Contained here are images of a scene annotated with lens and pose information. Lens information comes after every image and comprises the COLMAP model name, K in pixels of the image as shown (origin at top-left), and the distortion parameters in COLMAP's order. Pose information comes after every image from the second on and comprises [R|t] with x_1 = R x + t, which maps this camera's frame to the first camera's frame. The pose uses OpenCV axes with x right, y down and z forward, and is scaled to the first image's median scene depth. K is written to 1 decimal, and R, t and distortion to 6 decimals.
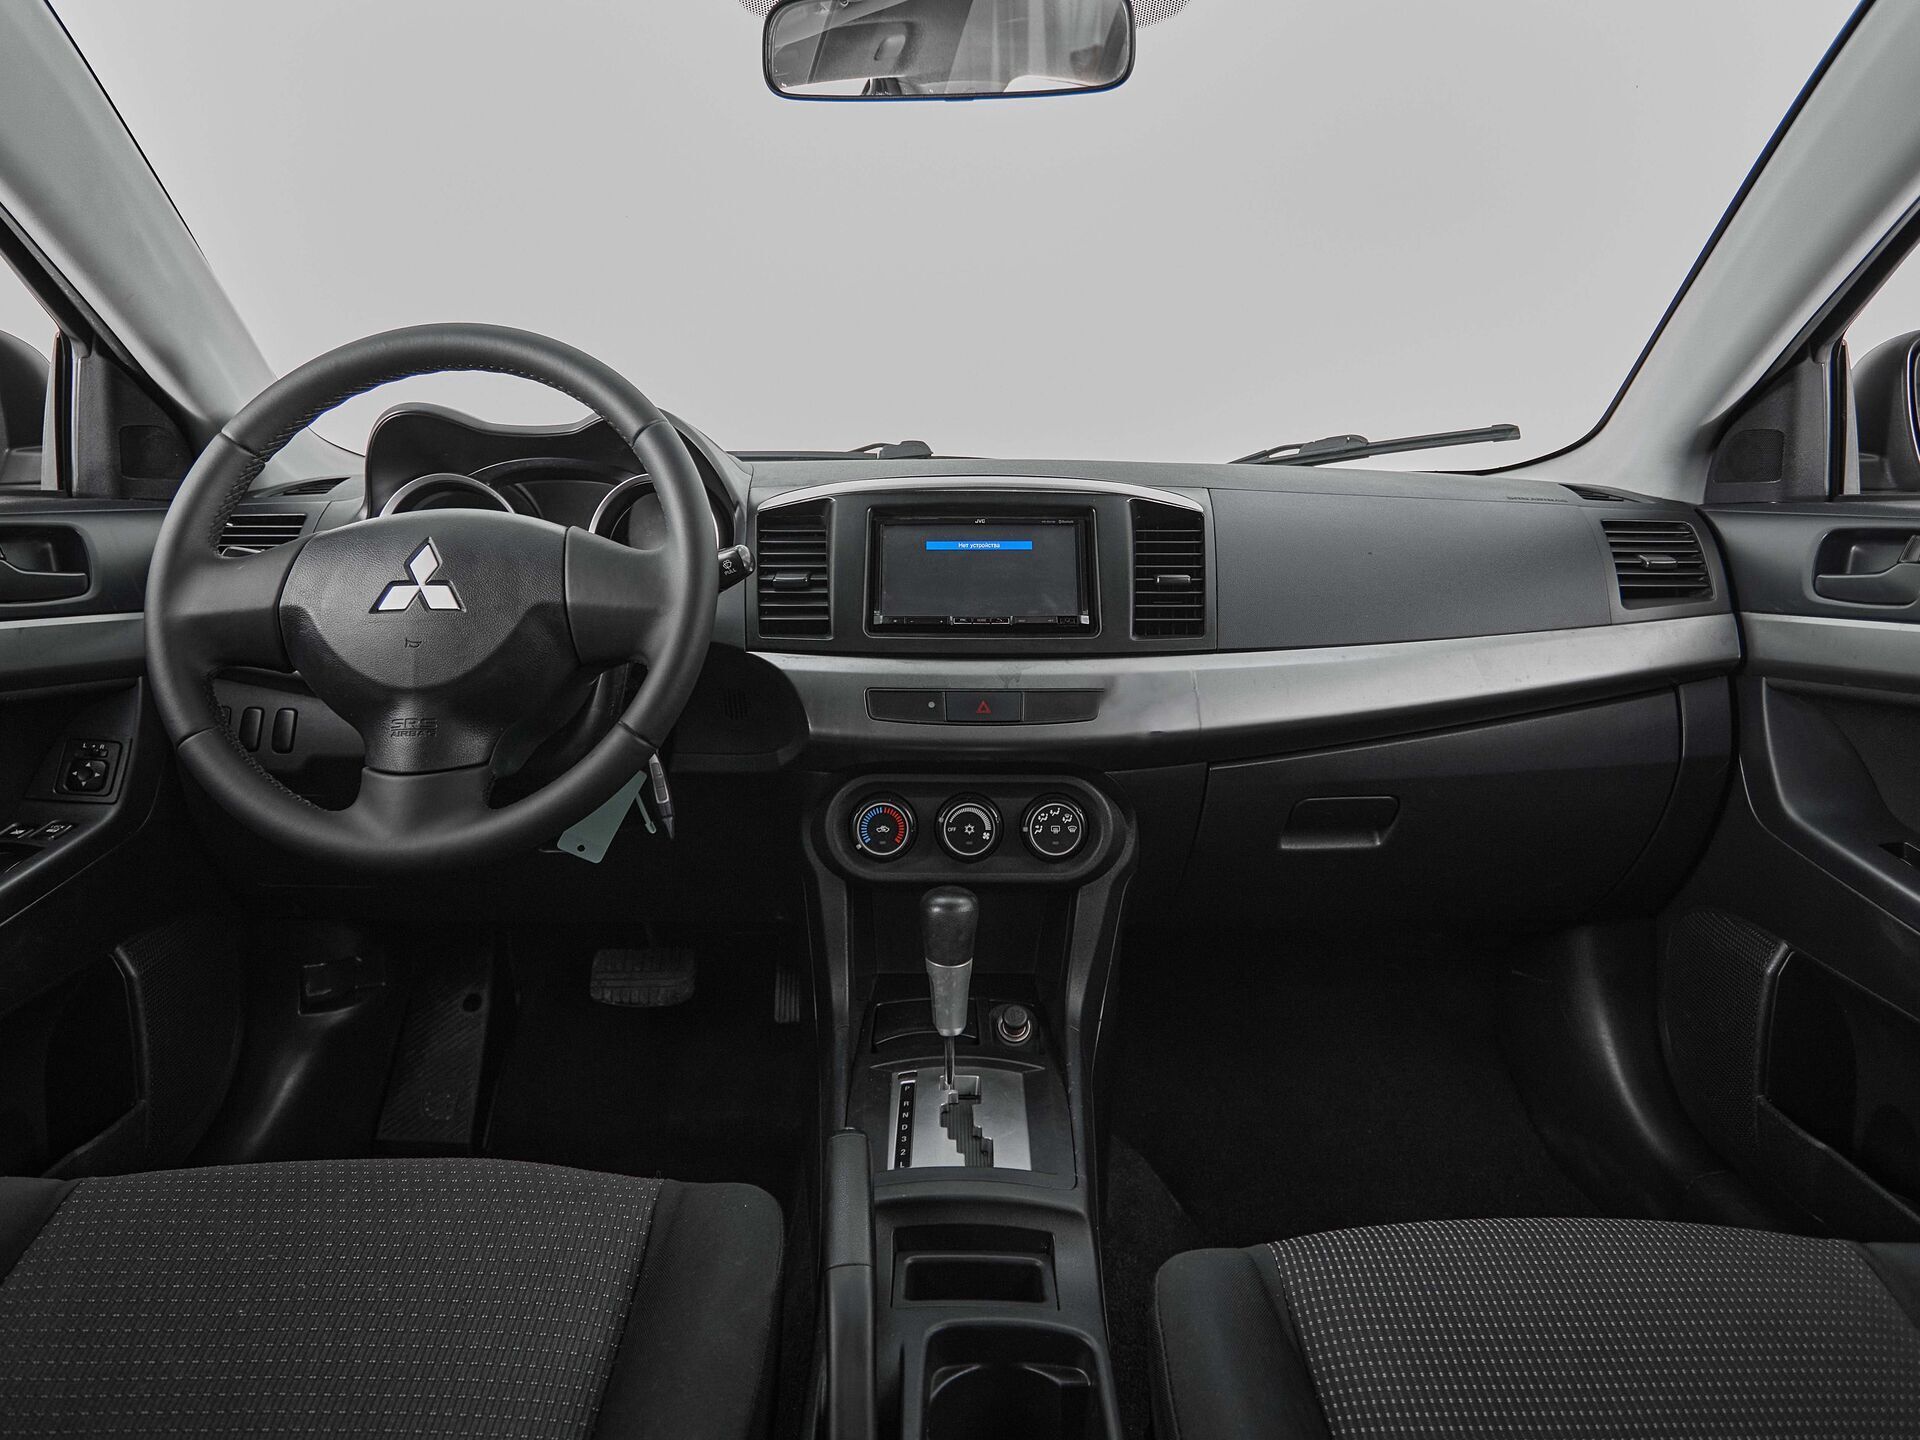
lens RADIAL K [[1264.5, 0, 1014.7], [0, 1264.5, 628.7], [0, 0, 1]] dist [0.000532, -0.002289]
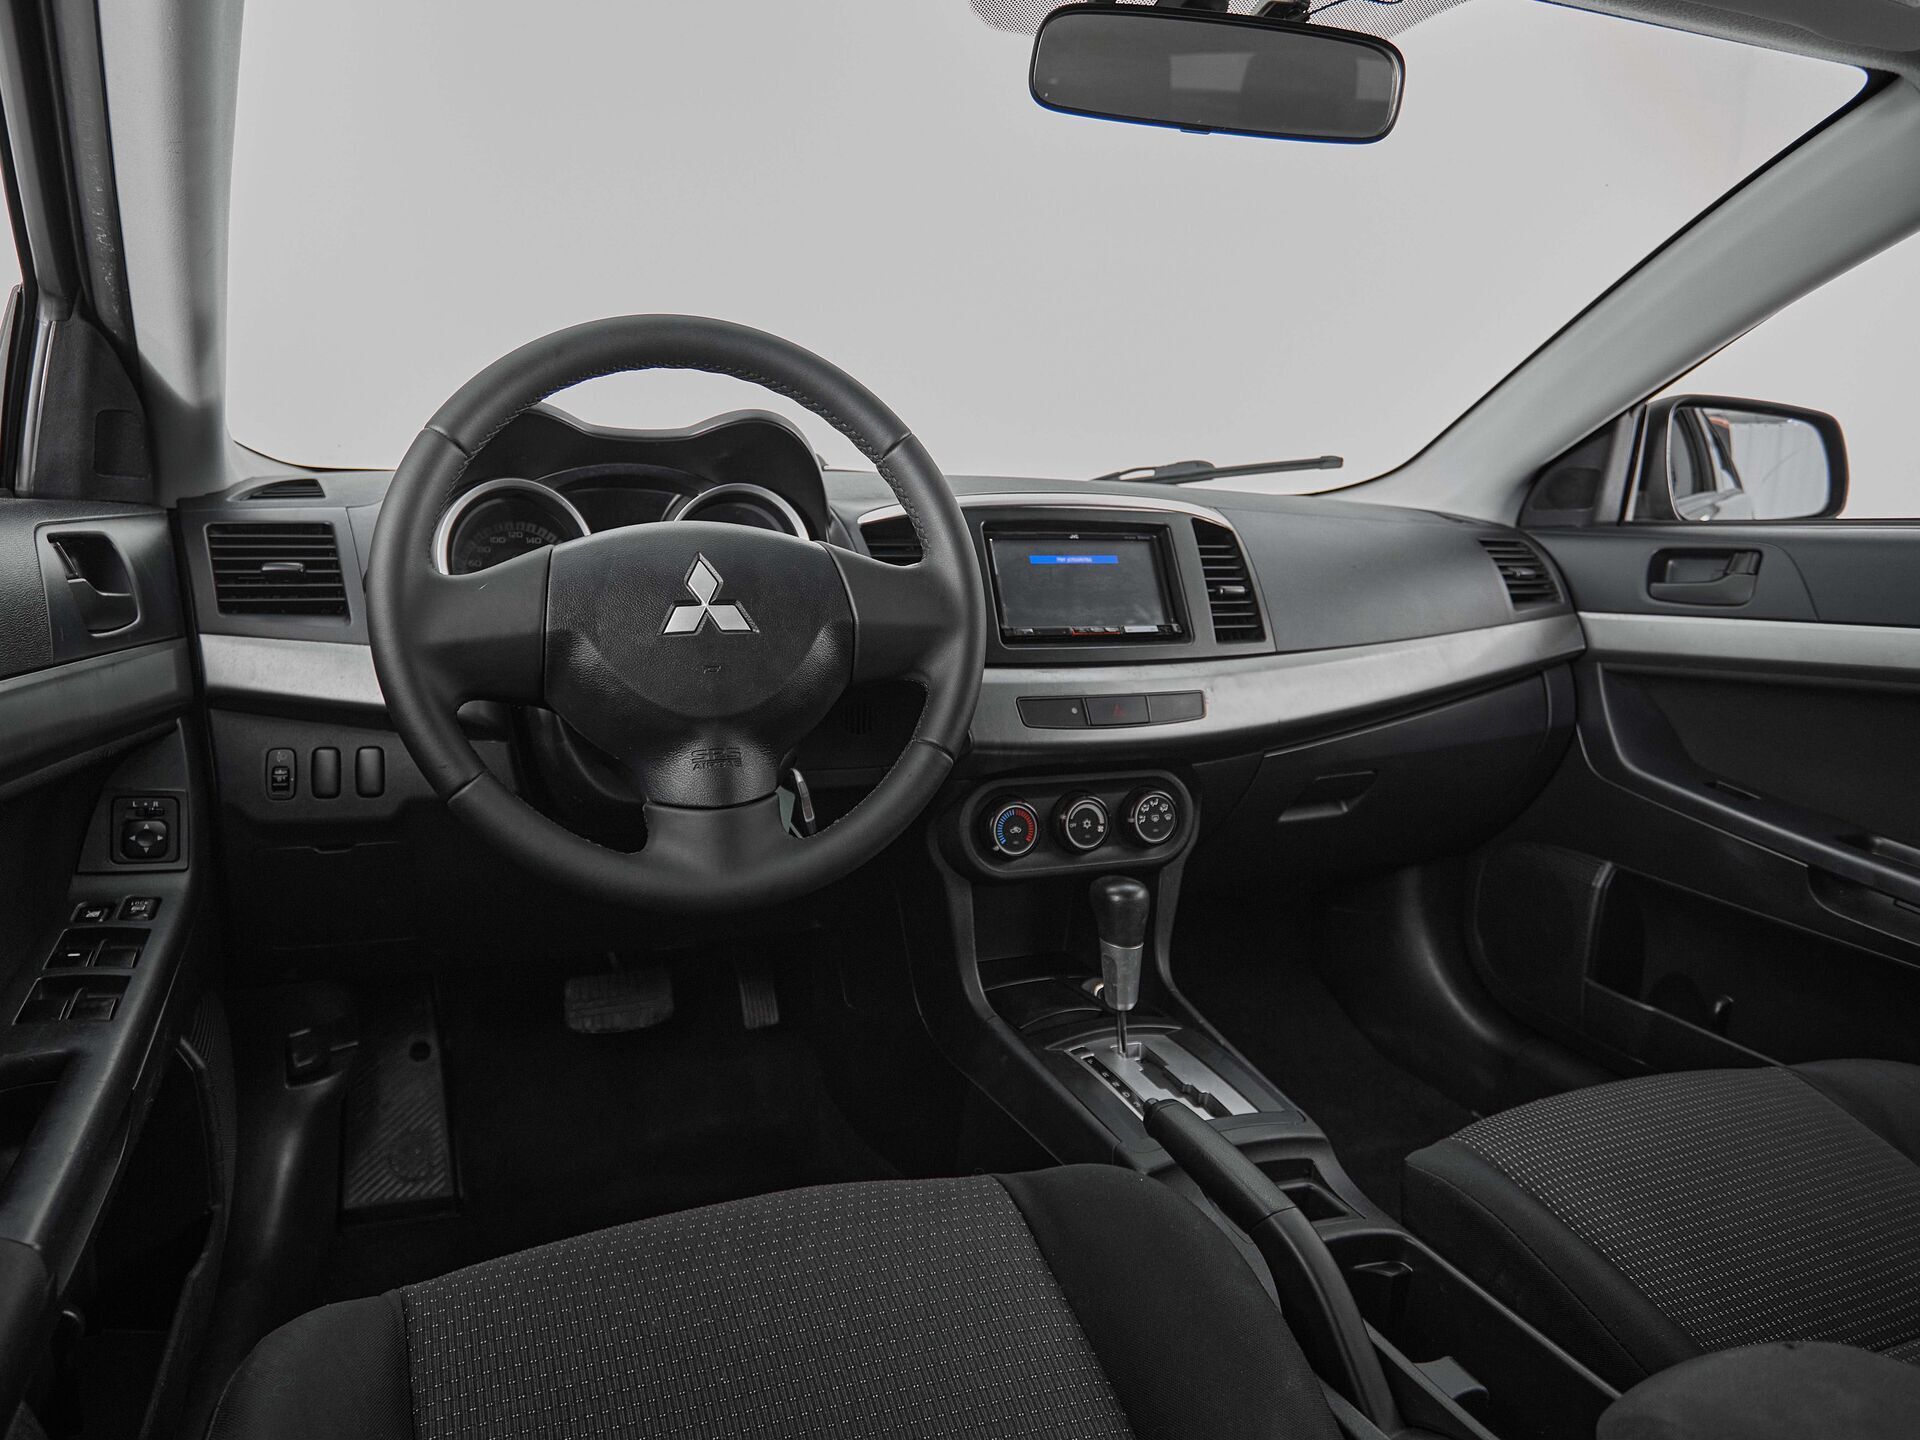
lens RADIAL K [[1175.5, 0, 963.1], [0, 1175.5, 727.0], [0, 0, 1]] dist [-0.006398, 0.002098]
pose [[0.938903, -0.047316, 0.340913, -0.459045], [0.019241, 0.996172, 0.085270, -0.011781], [-0.343643, -0.073500, 0.936220, 0.095517]]
